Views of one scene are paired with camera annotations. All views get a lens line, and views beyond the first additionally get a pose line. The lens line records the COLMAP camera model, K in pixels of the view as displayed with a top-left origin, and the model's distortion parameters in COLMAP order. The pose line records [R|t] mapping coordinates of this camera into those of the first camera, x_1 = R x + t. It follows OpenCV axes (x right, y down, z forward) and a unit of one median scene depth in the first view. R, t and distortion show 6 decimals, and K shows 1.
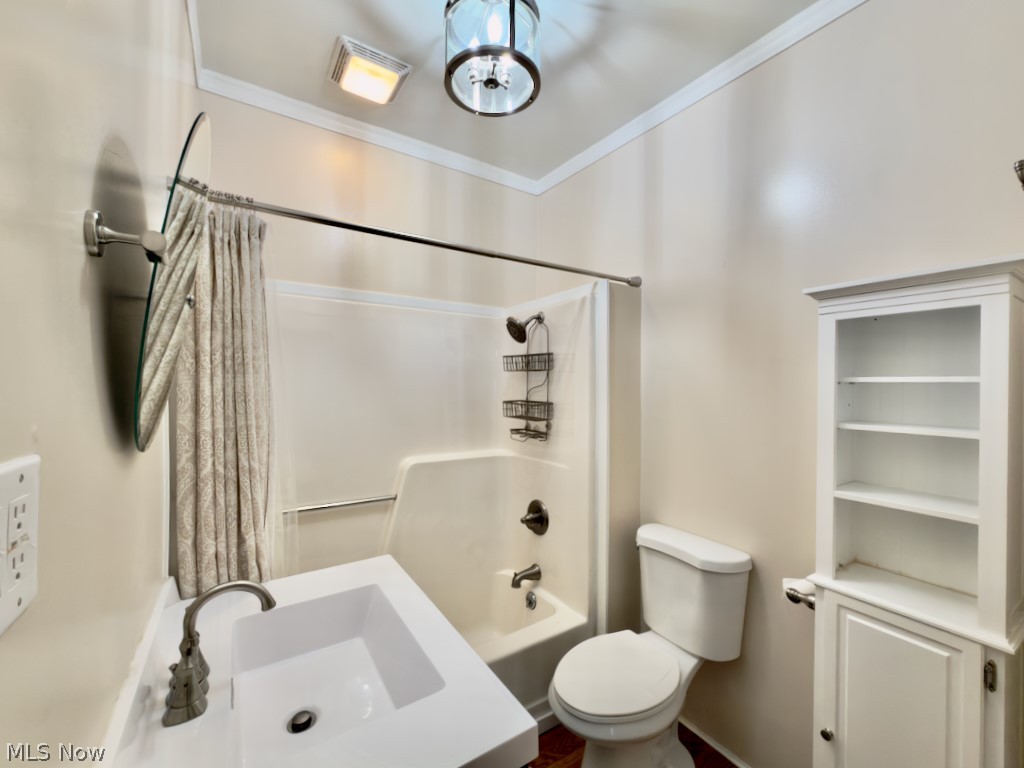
lens RADIAL K [[426.9, 0, 509.8], [0, 426.9, 381.8], [0, 0, 1]] dist [-0.001225, 0.000029]
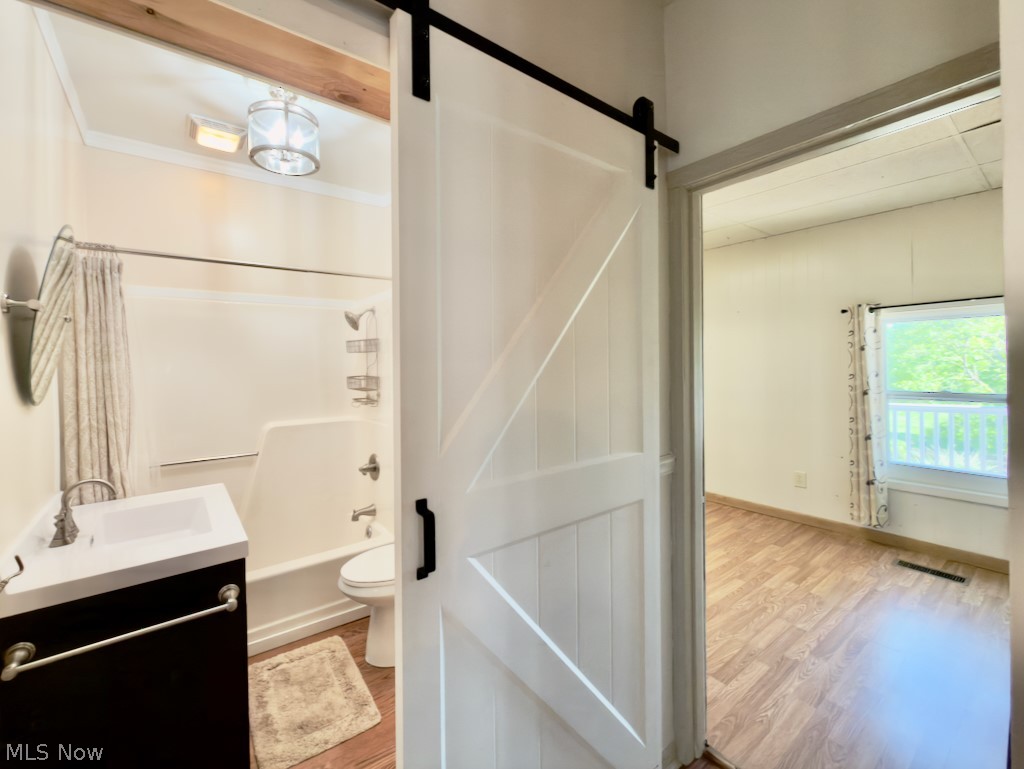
lens RADIAL K [[440.1, 0, 477.1], [0, 440.1, 358.6], [0, 0, 1]] dist [-0.001299, -0.000308]
pose [[0.998933, -0.023009, 0.040050, 0.641063], [0.023043, 0.999734, -0.000387, 0.002172], [-0.040031, 0.001309, 0.999198, -0.639599]]
